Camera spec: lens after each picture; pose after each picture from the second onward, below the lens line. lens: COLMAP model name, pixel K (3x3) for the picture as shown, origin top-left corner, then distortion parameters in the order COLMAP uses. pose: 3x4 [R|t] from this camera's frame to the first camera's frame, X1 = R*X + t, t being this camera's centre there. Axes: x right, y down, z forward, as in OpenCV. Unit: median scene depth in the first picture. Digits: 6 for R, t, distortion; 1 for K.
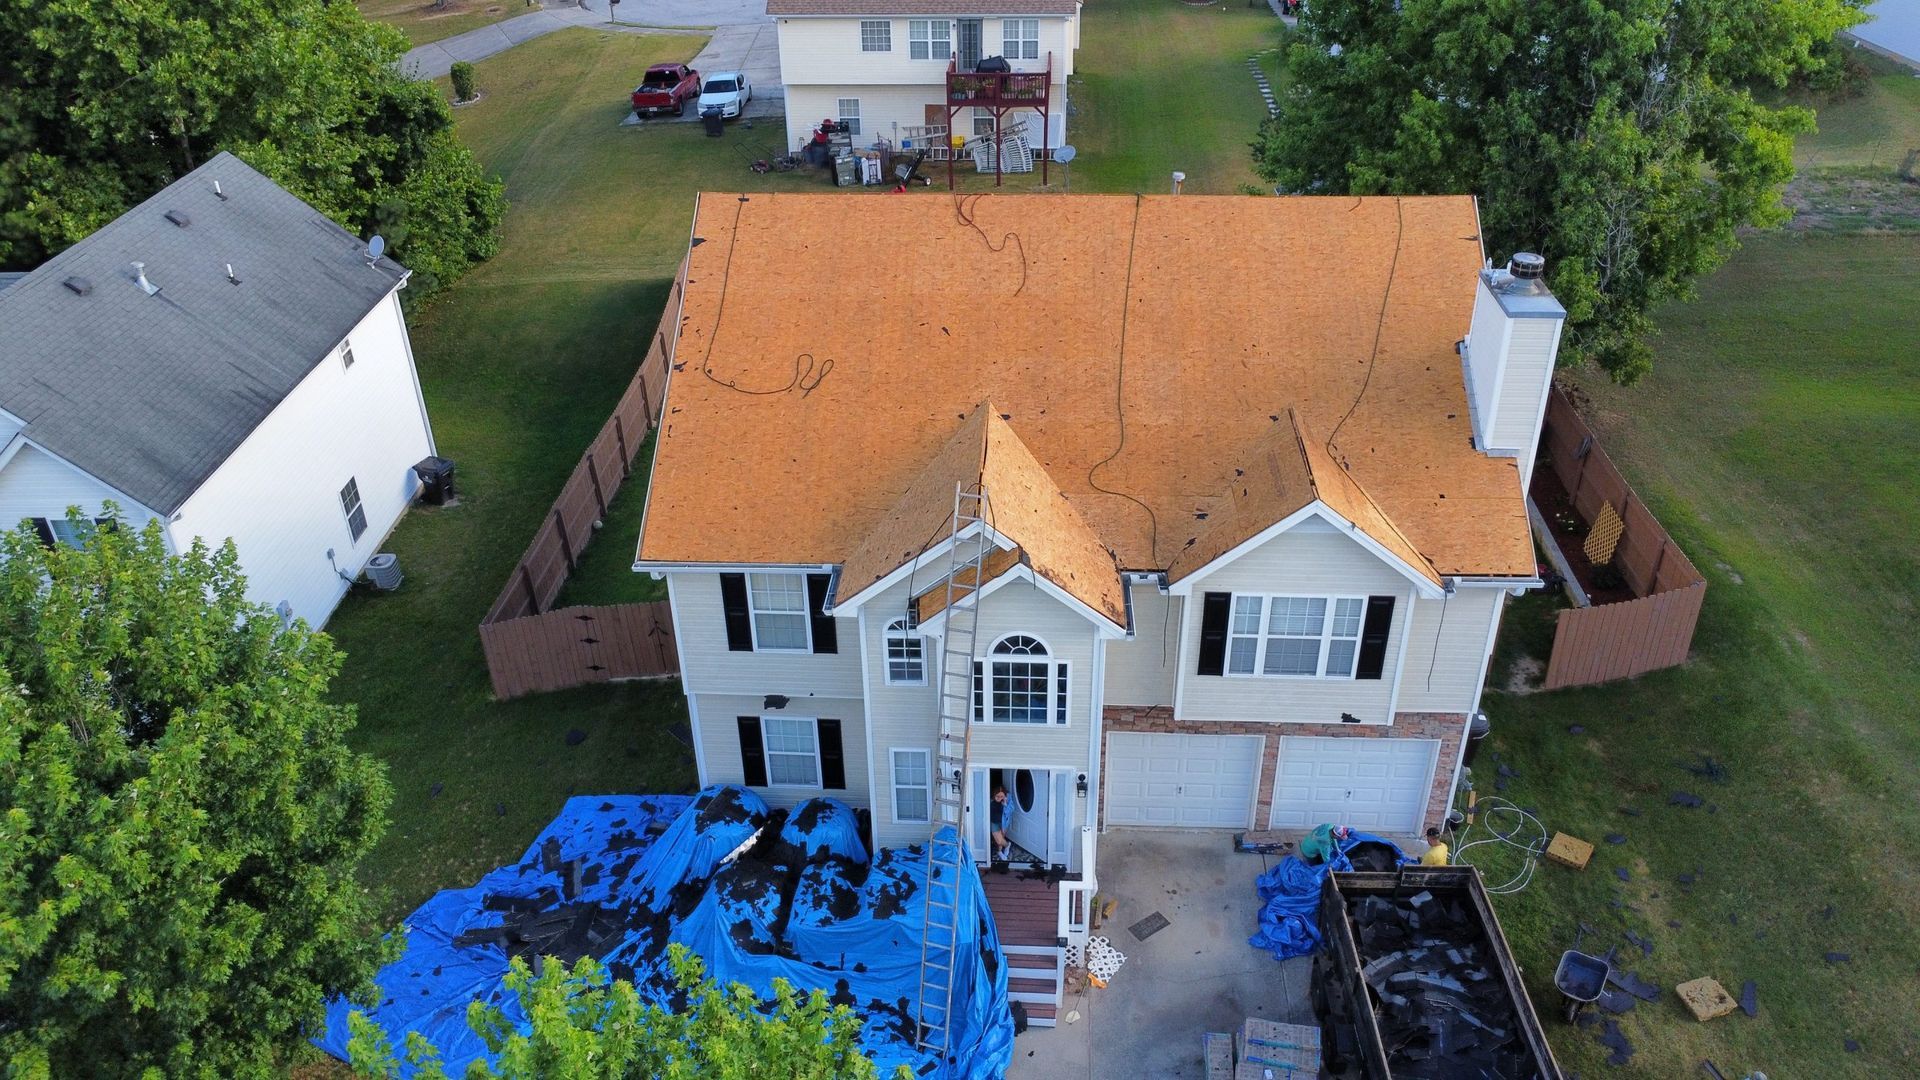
lens RADIAL K [[1390.7, 0, 964.2], [0, 1390.7, 533.4], [0, 0, 1]] dist [-0.032515, 0.003415]
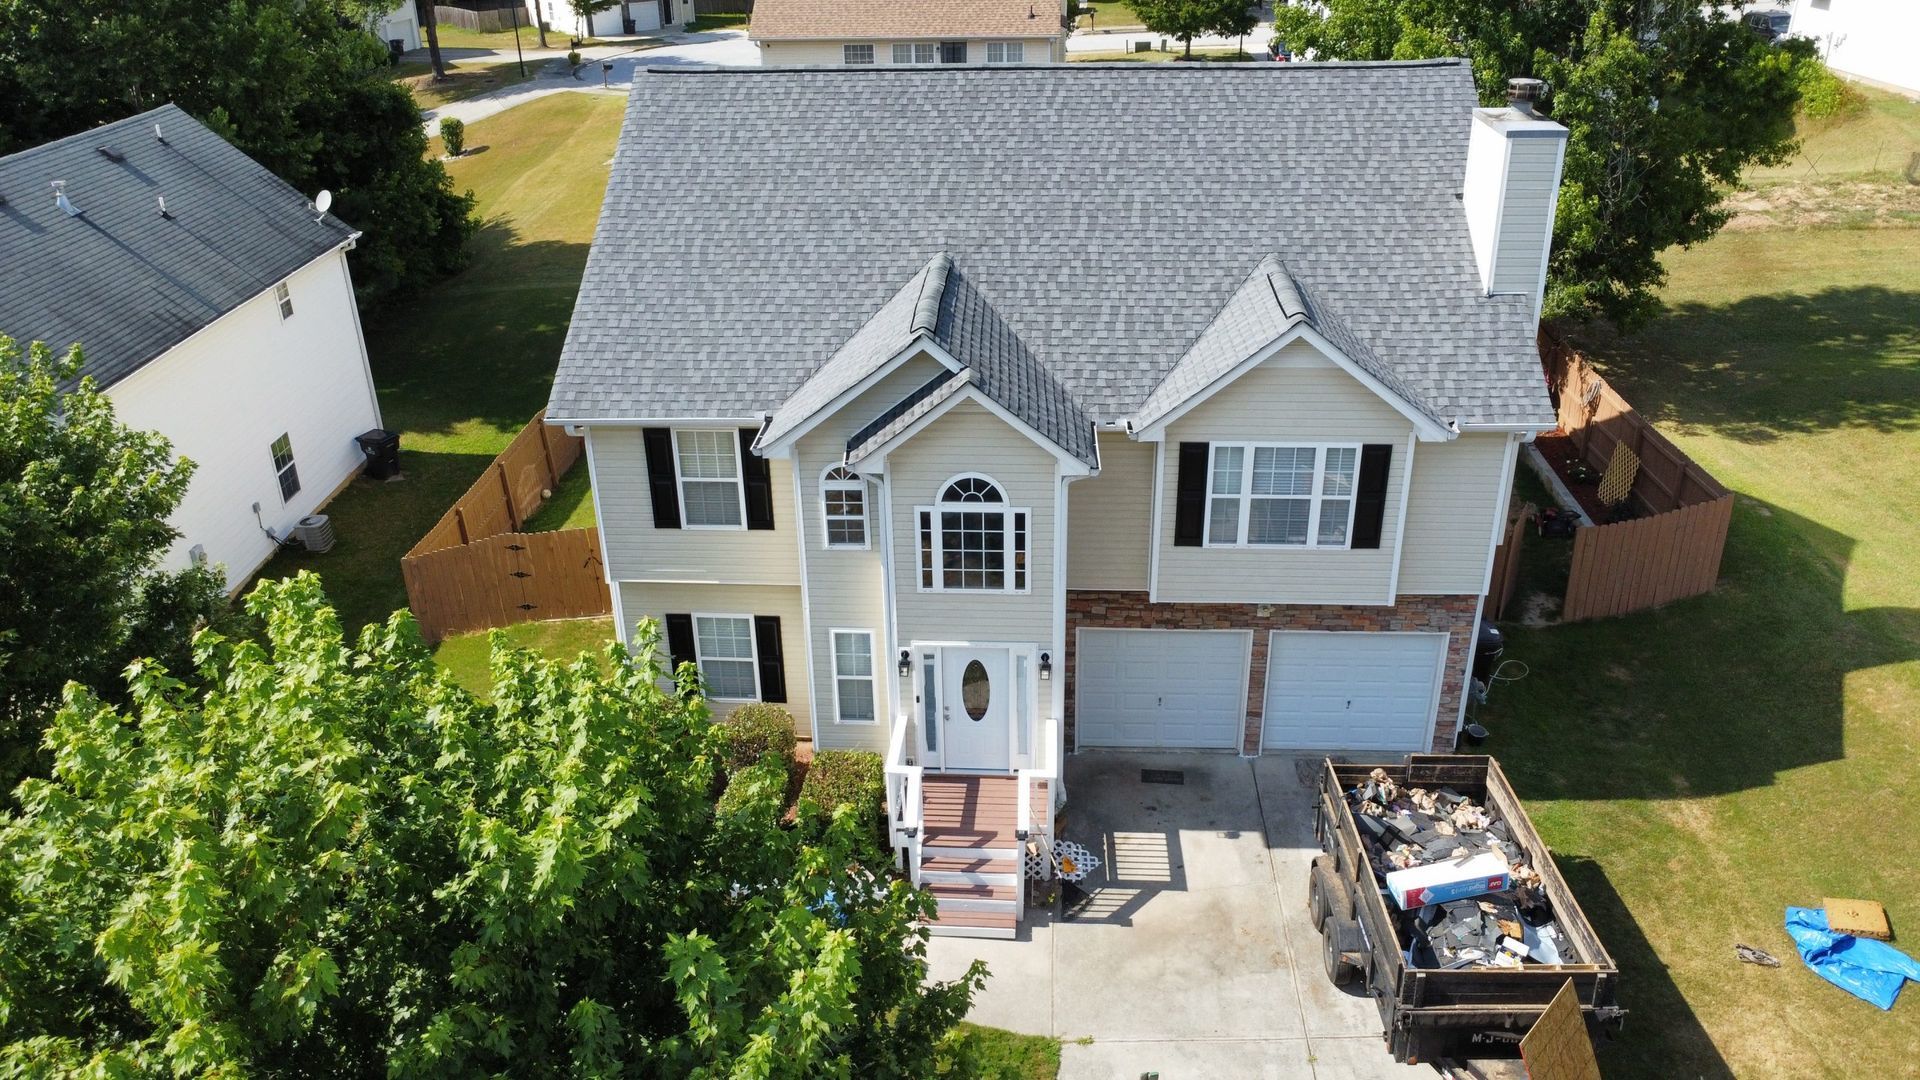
lens RADIAL K [[1390.7, 0, 963.7], [0, 1390.7, 539.5], [0, 0, 1]] dist [-0.032515, 0.003415]
pose [[0.999994, 0.000096, -0.003555, 0.032059], [-0.000426, 0.995647, -0.093201, 0.163335], [0.003531, 0.093202, 0.995641, 0.096944]]
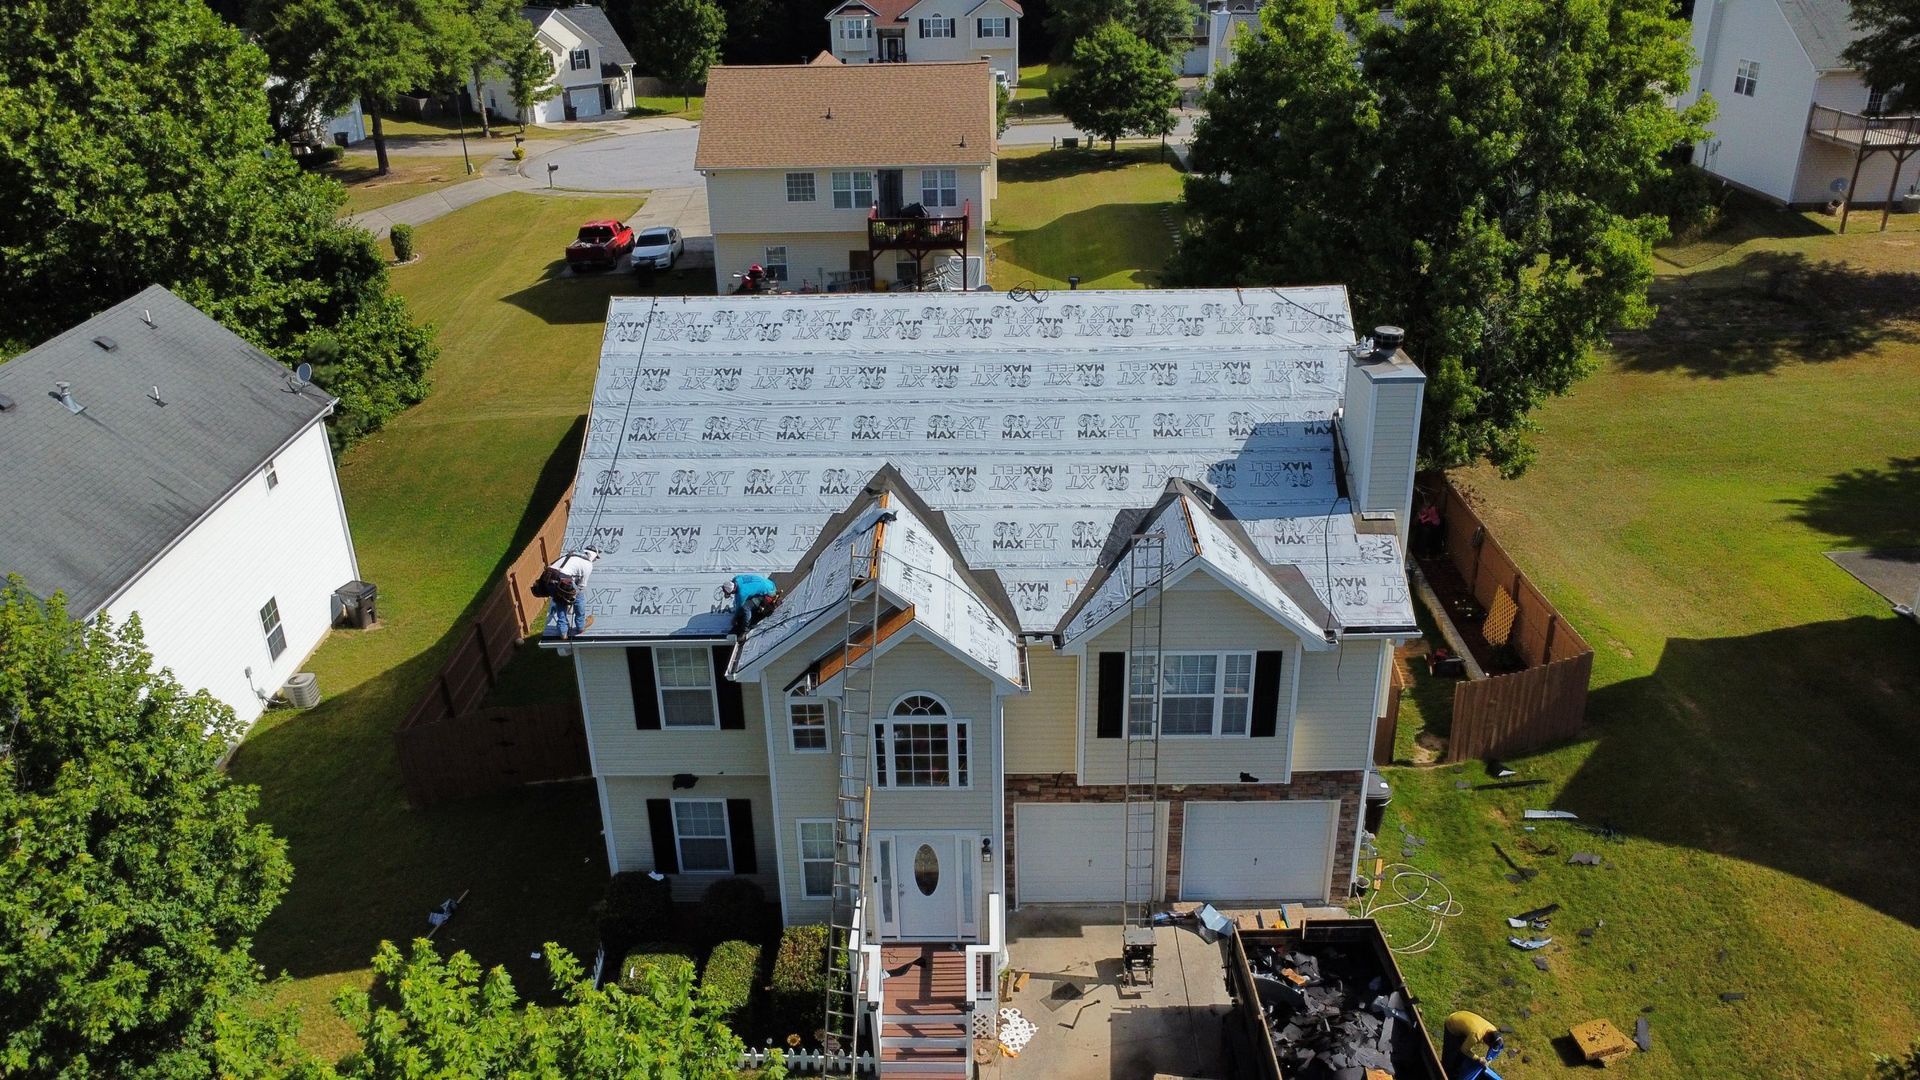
lens RADIAL K [[1390.7, 0, 964.5], [0, 1390.7, 539.6], [0, 0, 1]] dist [-0.032515, 0.003415]
pose [[0.999042, -0.022113, 0.037769, 0.031508], [0.026393, 0.992797, -0.116863, 0.066558], [-0.034913, 0.117748, 0.992430, -0.025399]]
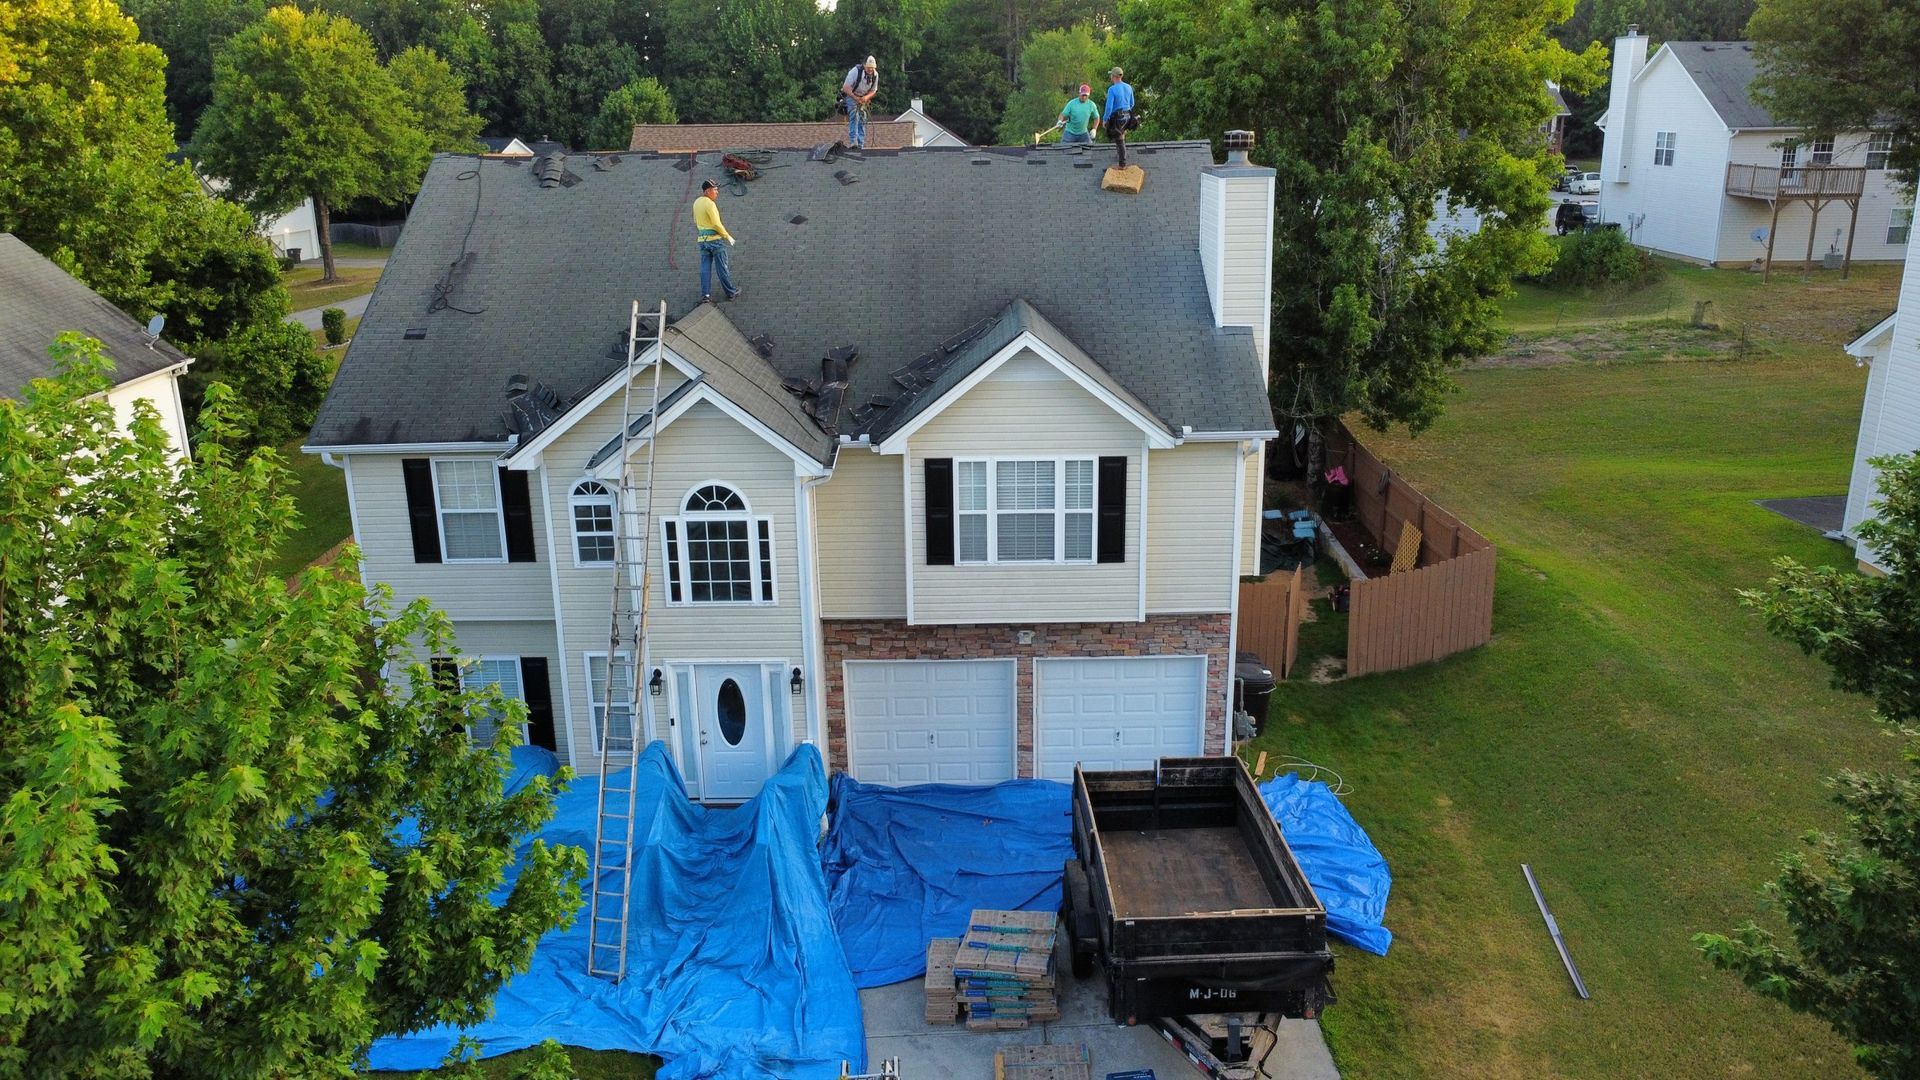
lens RADIAL K [[1390.7, 0, 966.2], [0, 1390.7, 544.1], [0, 0, 1]] dist [-0.032515, 0.003415]
pose [[0.998380, -0.014354, 0.055066, 0.129456], [0.027851, 0.967101, -0.252862, 0.288683], [-0.049625, 0.253986, 0.965934, 0.100377]]
